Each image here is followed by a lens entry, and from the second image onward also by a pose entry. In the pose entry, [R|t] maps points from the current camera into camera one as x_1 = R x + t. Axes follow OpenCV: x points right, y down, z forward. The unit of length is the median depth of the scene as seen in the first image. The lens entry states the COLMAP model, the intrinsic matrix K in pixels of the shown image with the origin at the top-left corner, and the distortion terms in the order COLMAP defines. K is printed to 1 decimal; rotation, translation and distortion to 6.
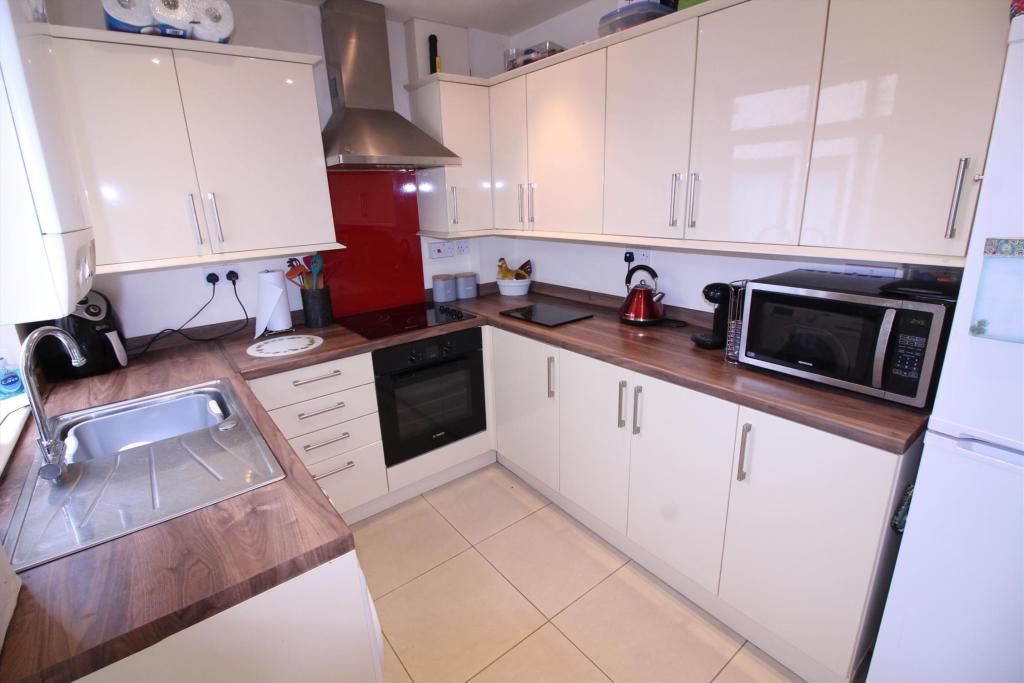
lens RADIAL K [[486.7, 0, 509.8], [0, 486.7, 336.8], [0, 0, 1]] dist [-0.001172, -0.001426]
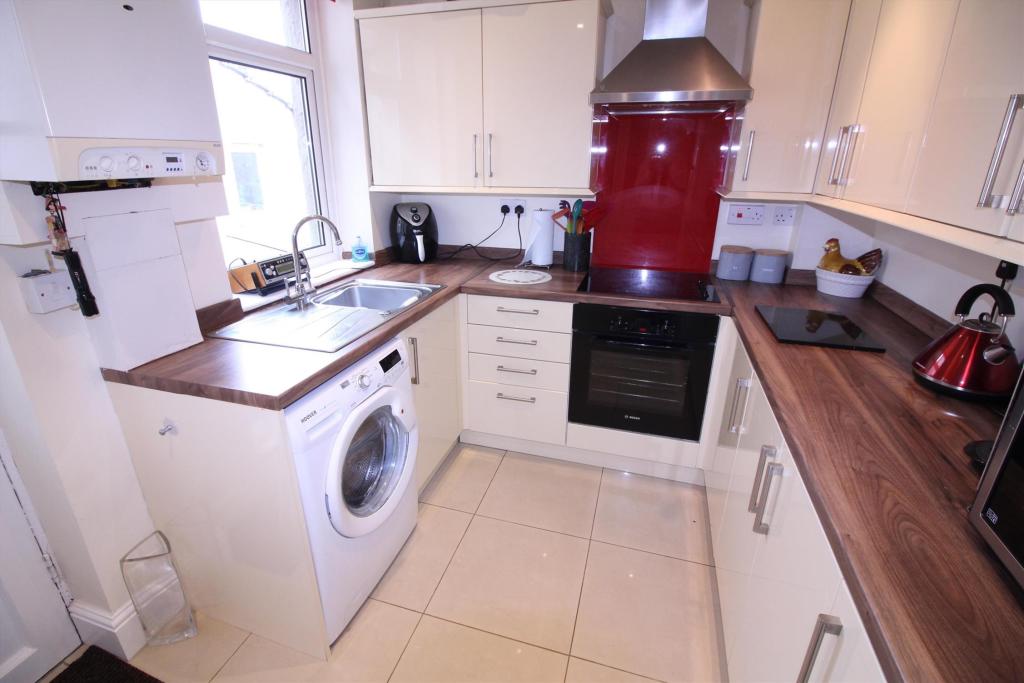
lens RADIAL K [[486.7, 0, 507.0], [0, 486.7, 340.8], [0, 0, 1]] dist [-0.001172, -0.001426]
pose [[0.561975, 0.324174, -0.760983, 0.379193], [-0.255581, 0.943035, 0.212984, -0.066818], [0.786678, 0.074801, 0.612815, 0.273749]]
